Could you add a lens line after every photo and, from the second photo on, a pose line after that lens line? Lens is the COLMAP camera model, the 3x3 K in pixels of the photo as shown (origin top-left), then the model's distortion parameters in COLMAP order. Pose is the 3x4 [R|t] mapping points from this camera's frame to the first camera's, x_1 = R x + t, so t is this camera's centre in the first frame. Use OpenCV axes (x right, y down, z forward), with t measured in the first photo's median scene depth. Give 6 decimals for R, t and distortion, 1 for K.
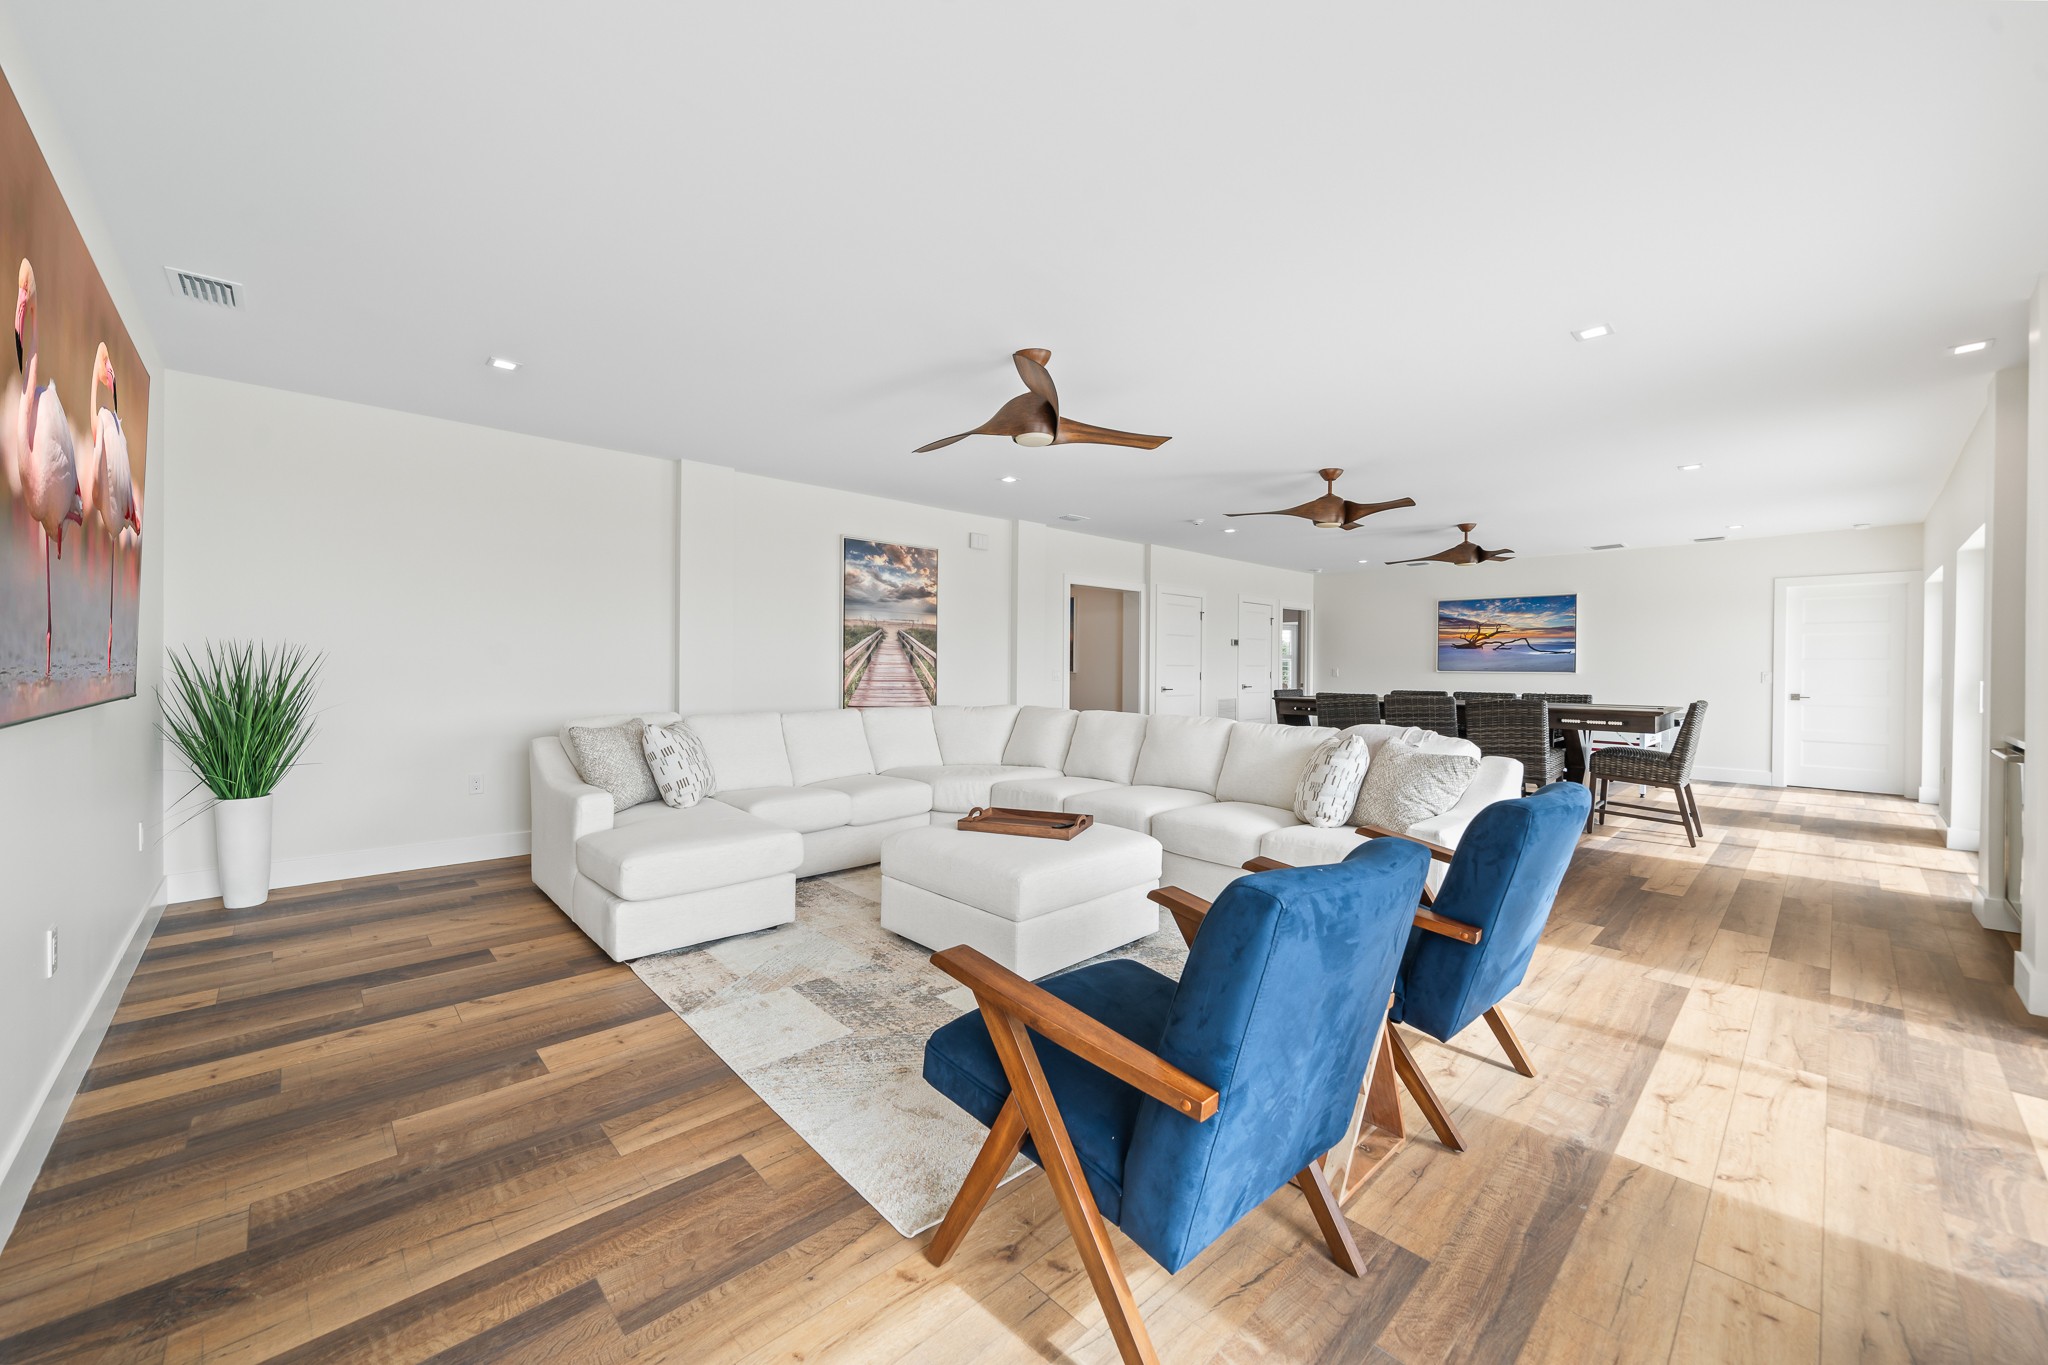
lens RADIAL K [[759.6, 0, 1018.5], [0, 759.6, 671.4], [0, 0, 1]] dist [0.002445, 0.000092]
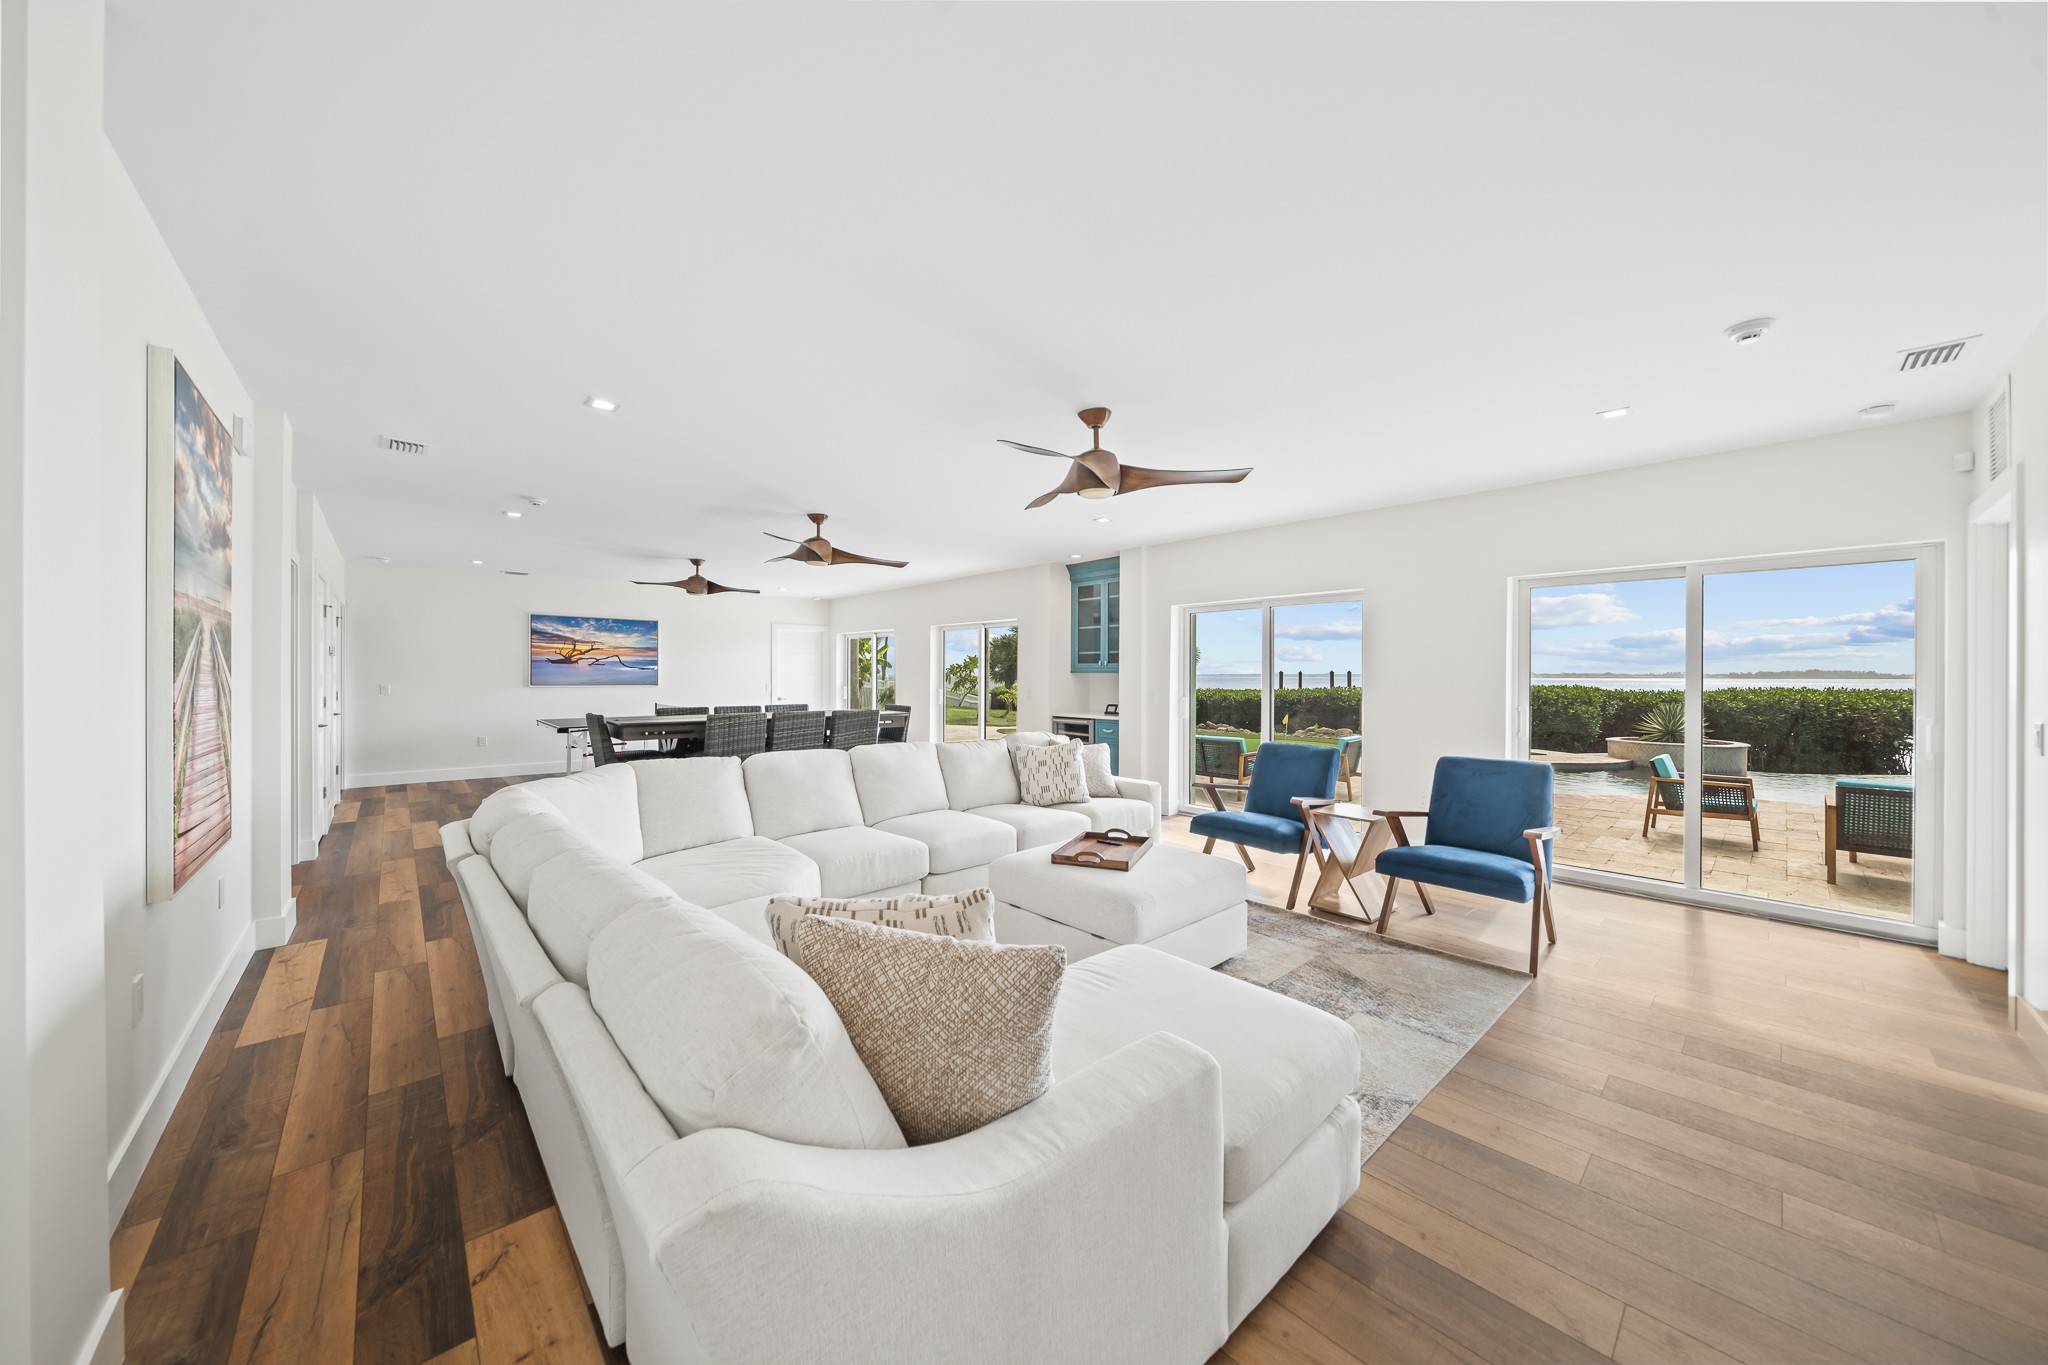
lens RADIAL K [[702.1, 0, 1005.3], [0, 702.1, 678.4], [0, 0, 1]] dist [0.000111, -0.000301]
pose [[0.034535, -0.012534, 0.999325, -0.458686], [0.005728, 0.999907, 0.012344, -0.025448], [-0.999387, 0.005297, 0.034603, 0.516043]]
